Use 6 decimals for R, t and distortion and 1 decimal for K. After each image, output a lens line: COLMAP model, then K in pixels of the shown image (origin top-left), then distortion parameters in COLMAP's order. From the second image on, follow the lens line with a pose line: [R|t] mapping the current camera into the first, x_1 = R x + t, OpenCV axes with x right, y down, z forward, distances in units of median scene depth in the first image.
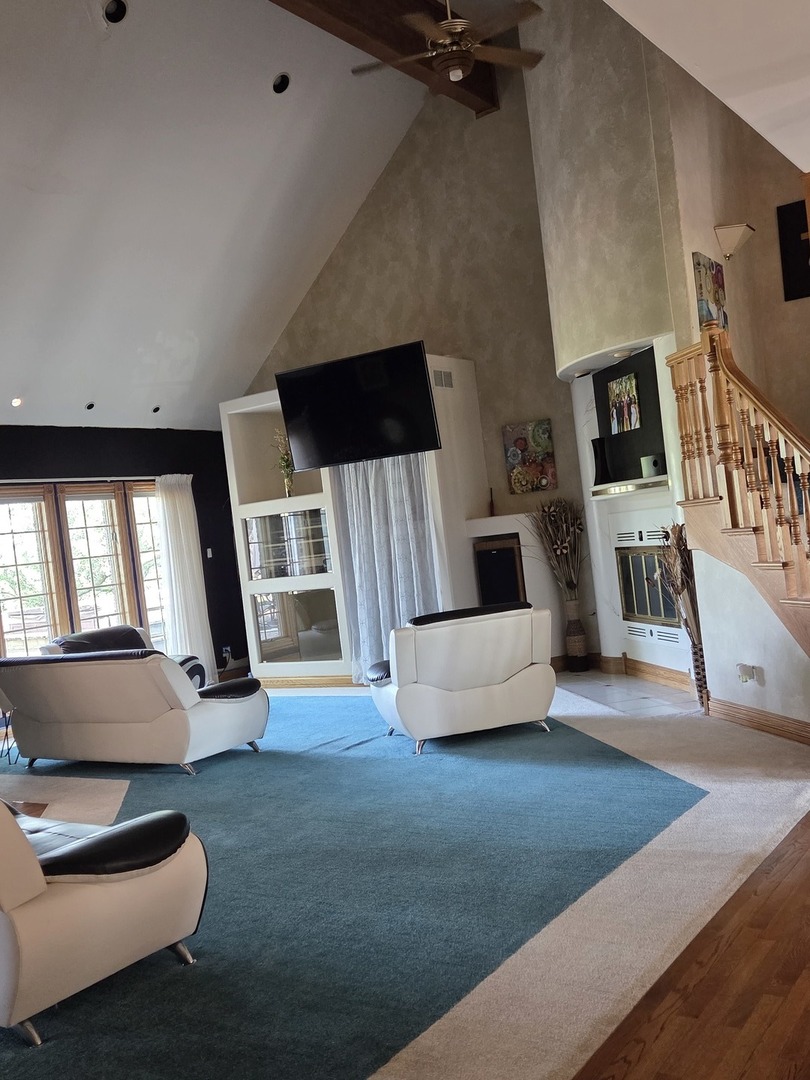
lens RADIAL K [[1019.4, 0, 399.0], [0, 1019.4, 539.9], [0, 0, 1]] dist [0.063050, 0.000000]
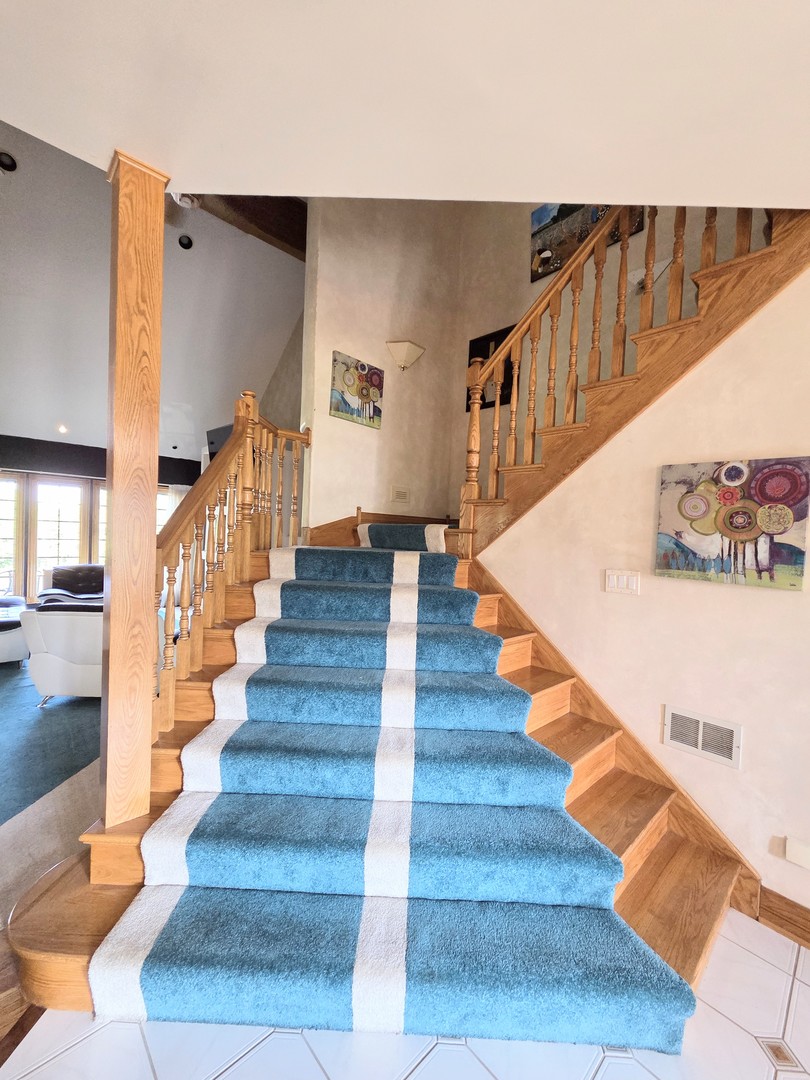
lens RADIAL K [[440.2, 0, 409.6], [0, 440.2, 544.6], [0, 0, 1]] dist [0.001634, 0.000076]
pose [[0.970112, 0.163091, -0.179680, 0.400633], [-0.158681, 0.986569, 0.038748, -0.067453], [0.183587, -0.009078, 0.982962, 0.393278]]
